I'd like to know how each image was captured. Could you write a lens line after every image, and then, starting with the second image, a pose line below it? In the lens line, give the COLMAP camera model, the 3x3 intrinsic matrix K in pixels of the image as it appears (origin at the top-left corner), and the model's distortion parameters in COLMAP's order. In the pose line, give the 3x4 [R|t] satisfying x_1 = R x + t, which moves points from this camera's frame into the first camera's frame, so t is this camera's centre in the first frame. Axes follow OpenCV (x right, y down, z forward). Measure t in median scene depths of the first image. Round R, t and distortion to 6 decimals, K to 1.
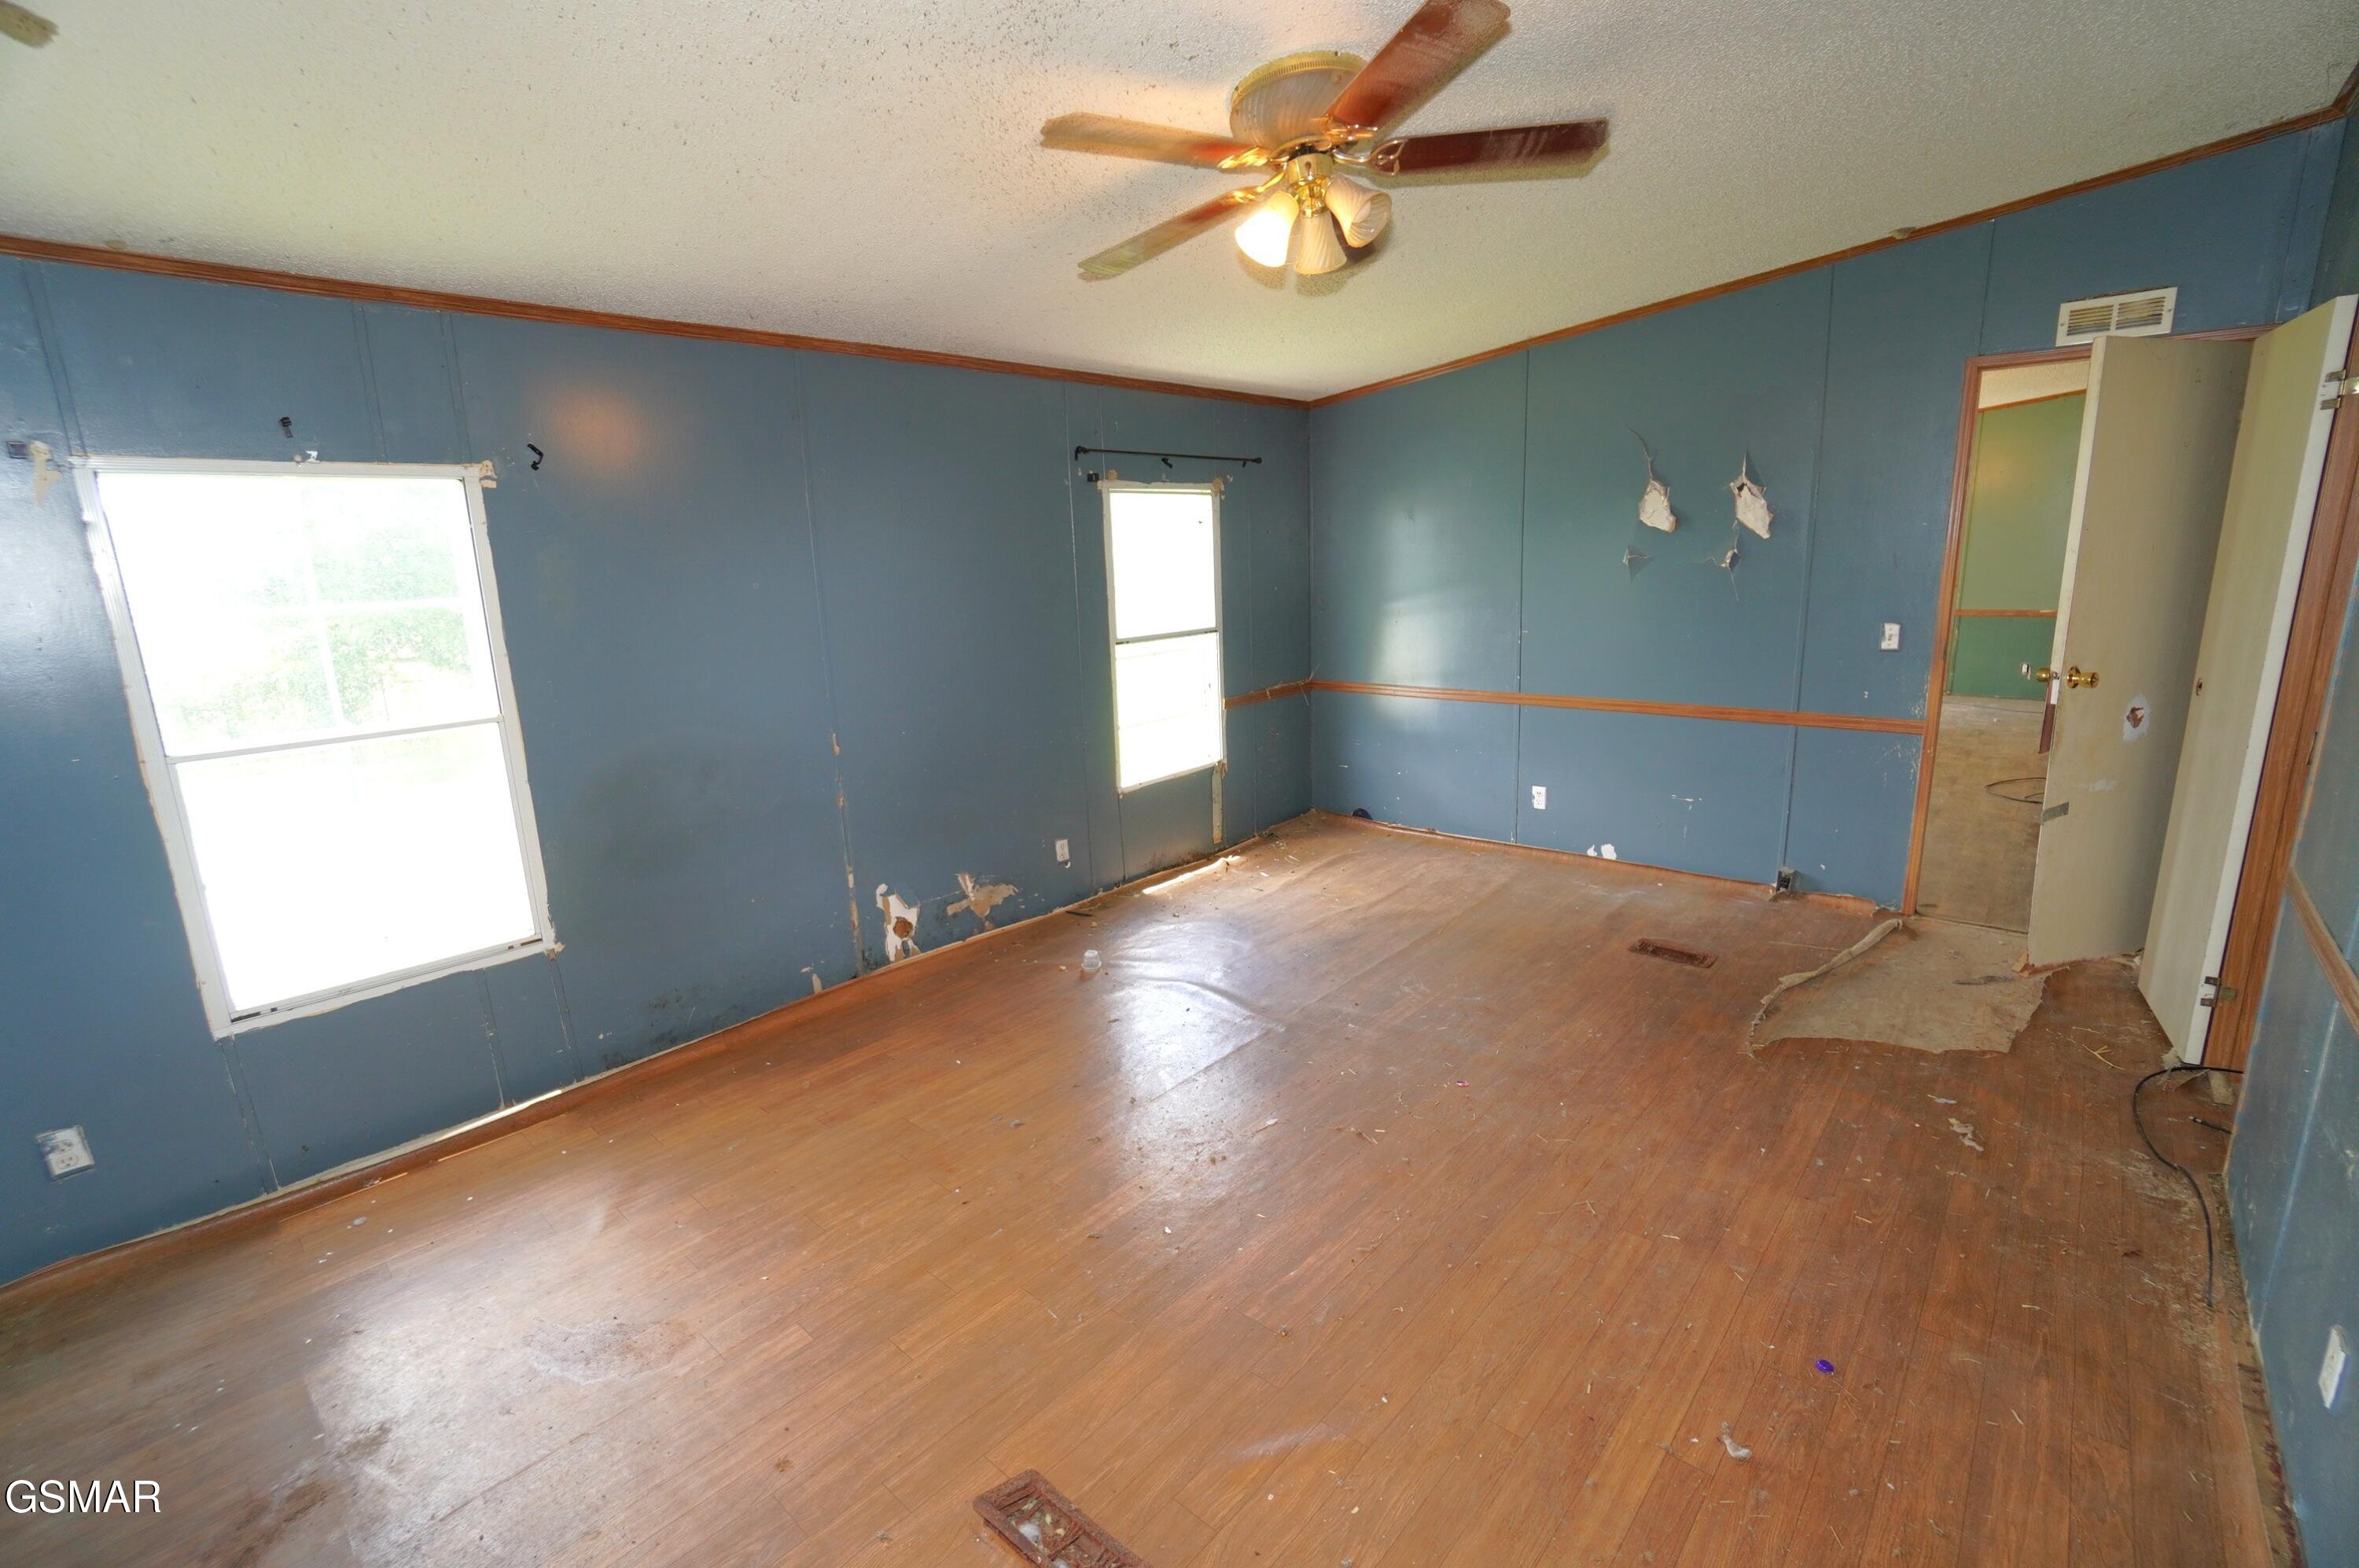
lens RADIAL K [[1000.8, 0, 1174.4], [0, 1000.8, 833.9], [0, 0, 1]] dist [-0.056805, 0.020691]
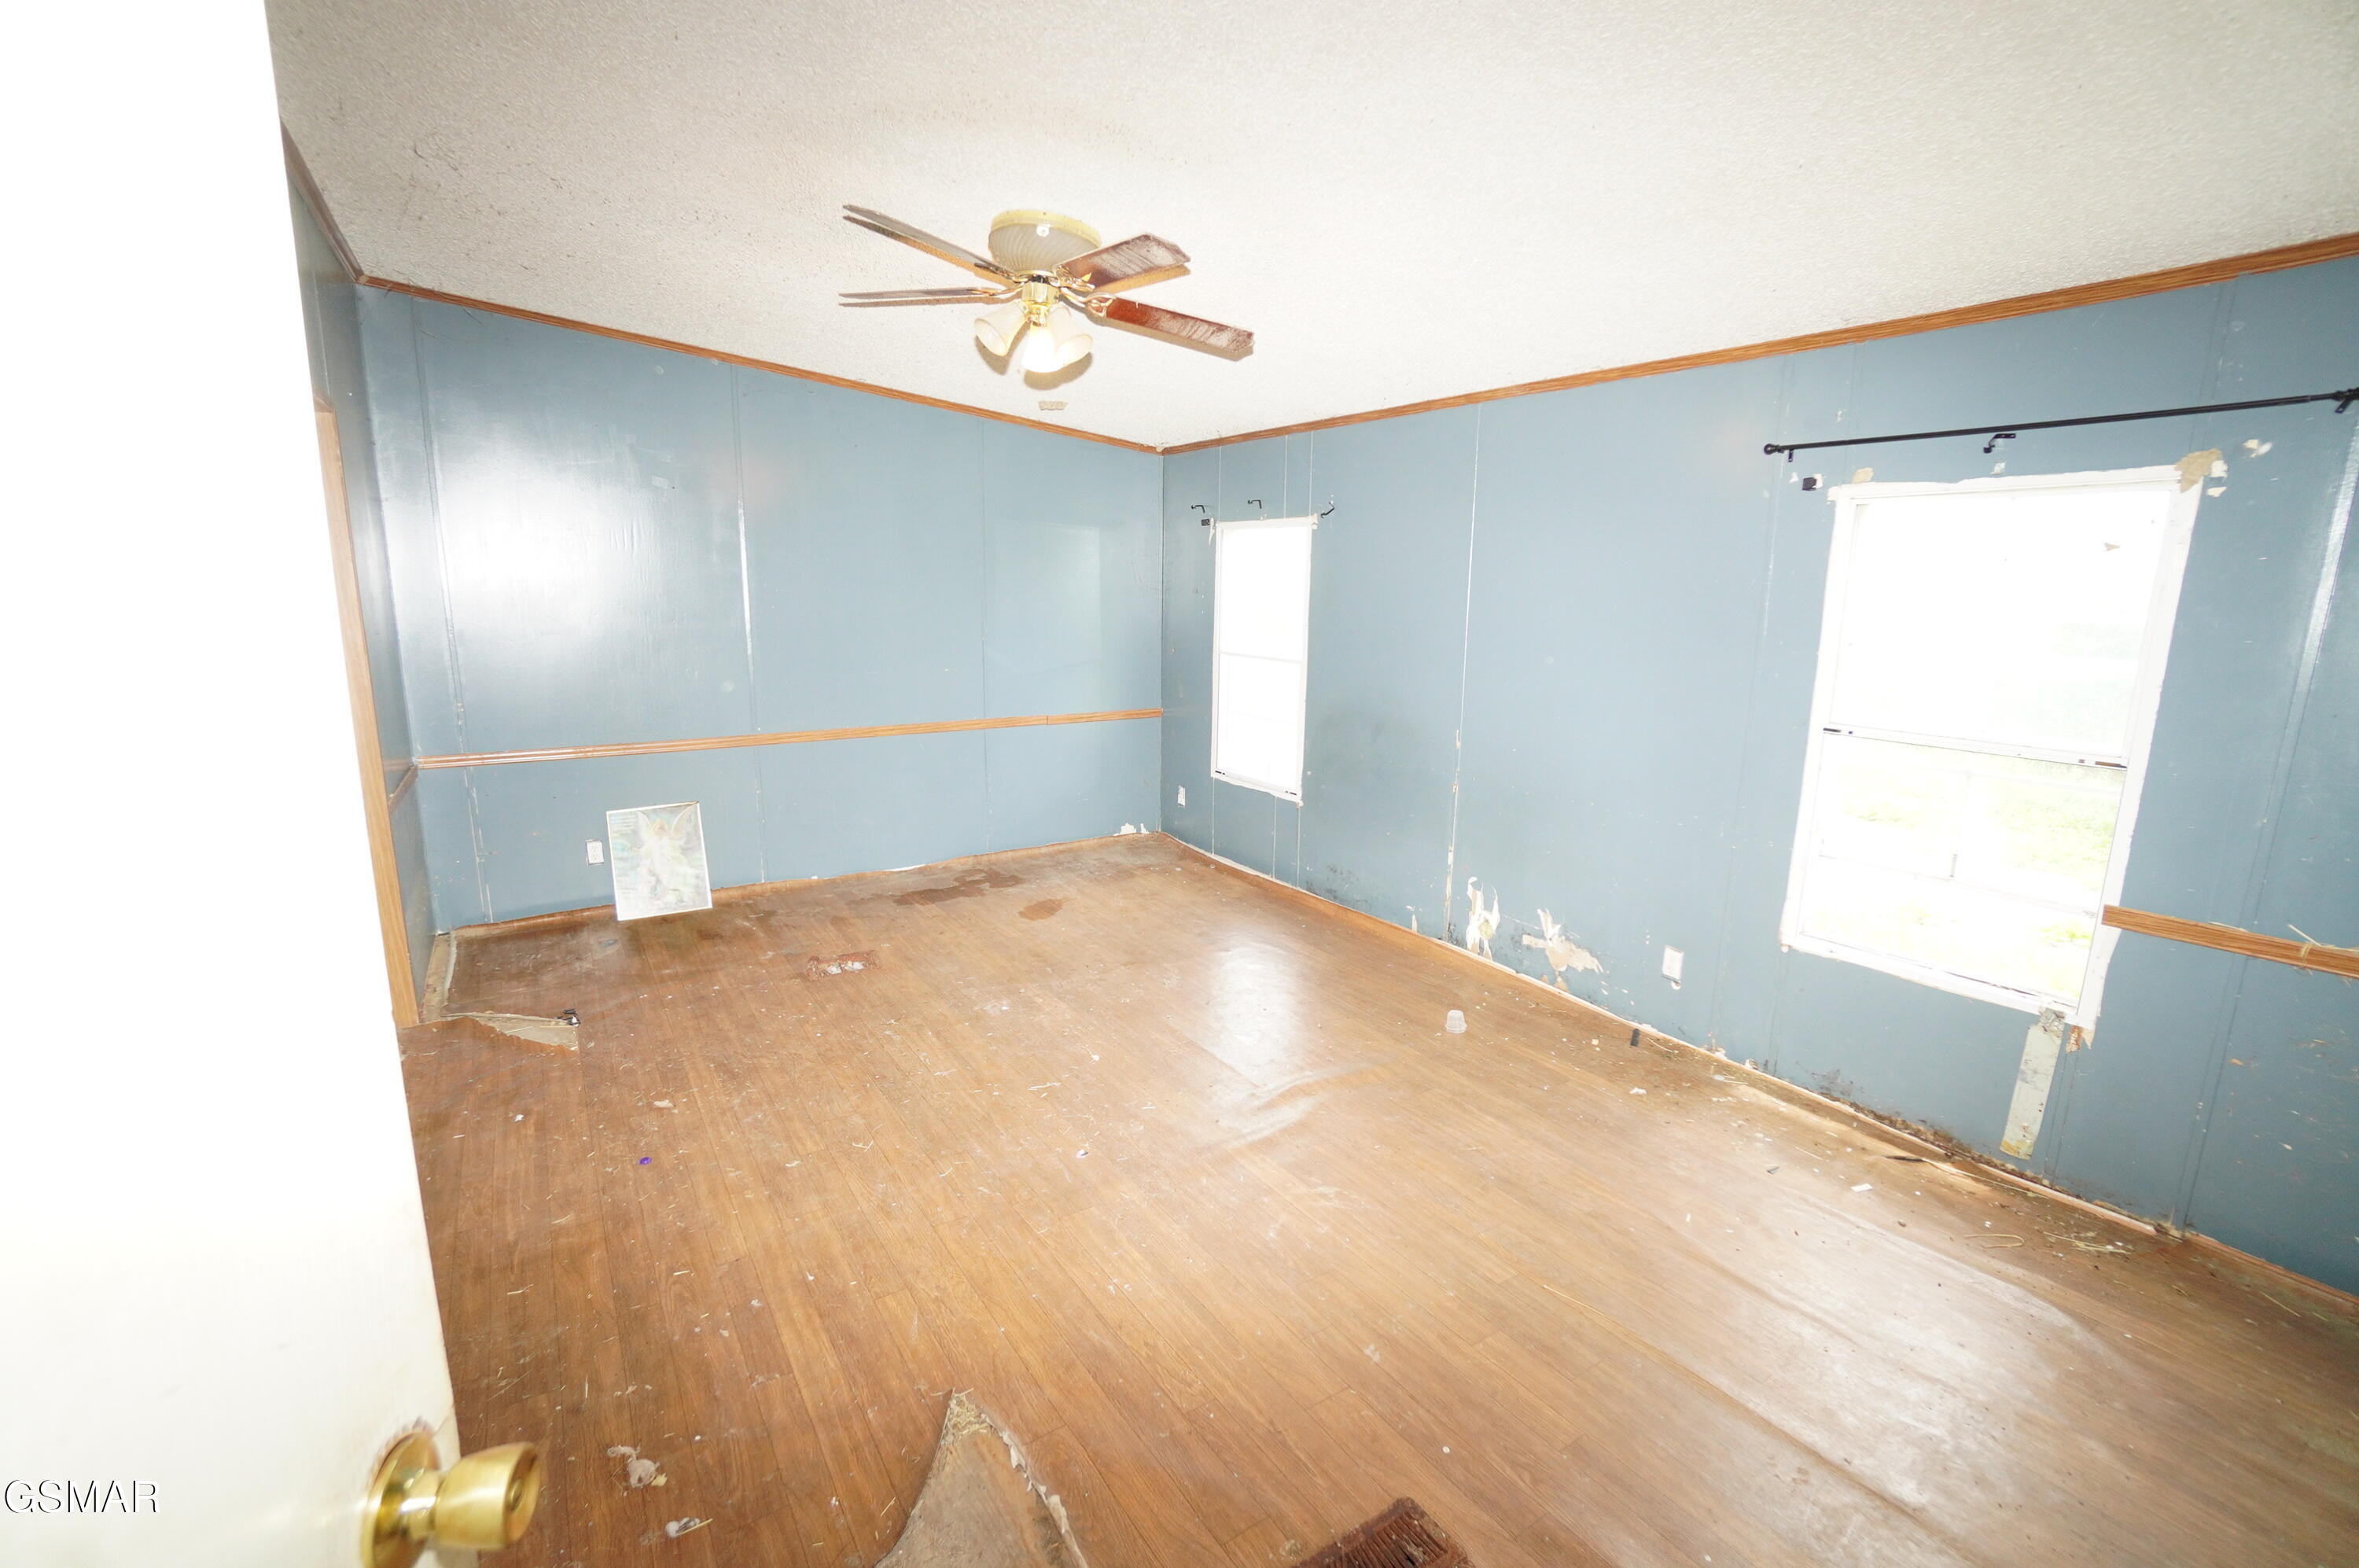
lens RADIAL K [[1043.8, 0, 1167.4], [0, 1043.8, 791.4], [0, 0, 1]] dist [-0.061291, 0.022646]
pose [[-0.269904, 0.222543, -0.936817, 0.970566], [-0.259157, 0.920234, 0.293269, -0.324837], [0.927356, 0.321938, -0.190701, 1.012390]]
